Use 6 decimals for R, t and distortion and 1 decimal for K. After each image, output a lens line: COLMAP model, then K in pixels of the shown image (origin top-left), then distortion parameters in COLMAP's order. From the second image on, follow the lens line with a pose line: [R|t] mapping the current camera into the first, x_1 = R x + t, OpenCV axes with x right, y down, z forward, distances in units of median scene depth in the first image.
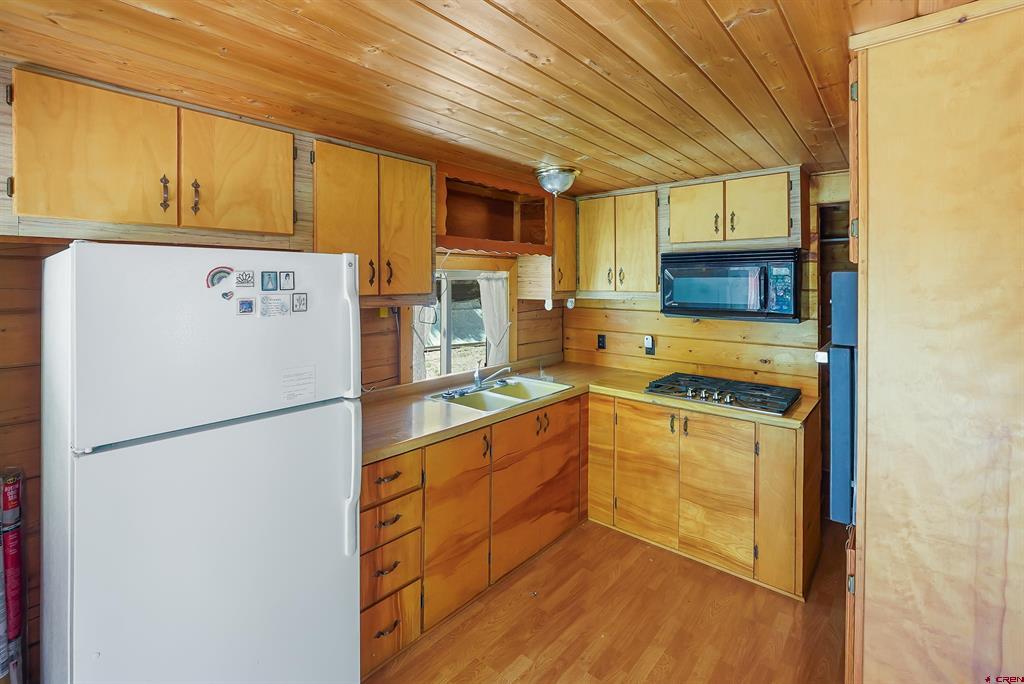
lens RADIAL K [[451.1, 0, 507.8], [0, 451.1, 294.6], [0, 0, 1]] dist [-0.015197, 0.001000]
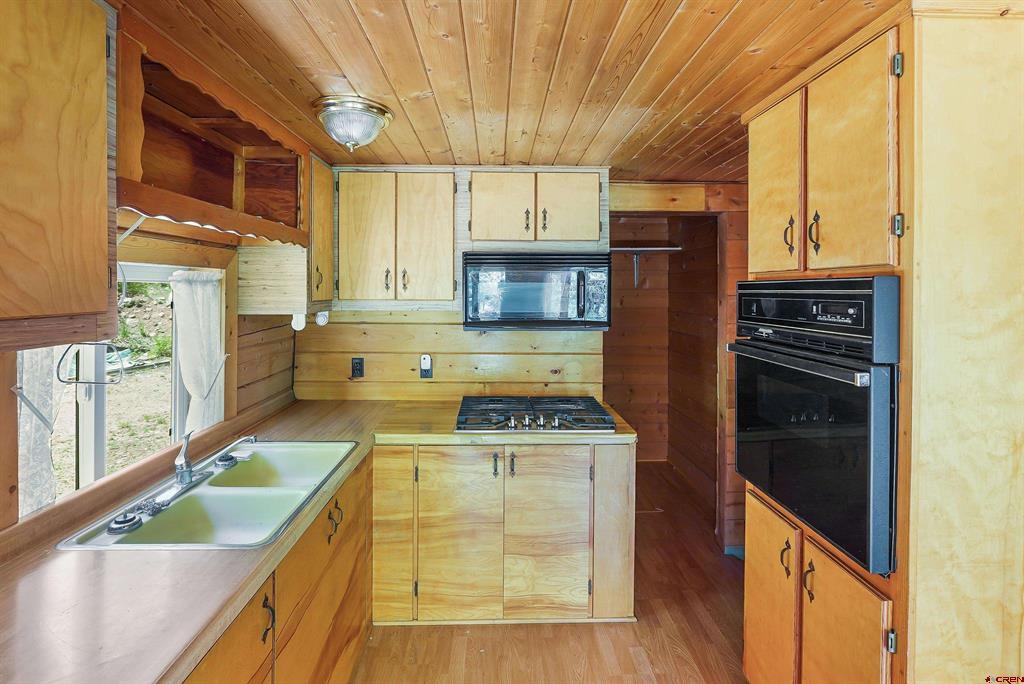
lens RADIAL K [[451.1, 0, 507.8], [0, 451.1, 294.6], [0, 0, 1]] dist [-0.015197, 0.001000]
pose [[0.738771, -0.007511, 0.673915, -0.152719], [0.016082, 0.999850, -0.006486, -0.009974], [-0.673765, 0.015629, 0.738781, 0.386946]]
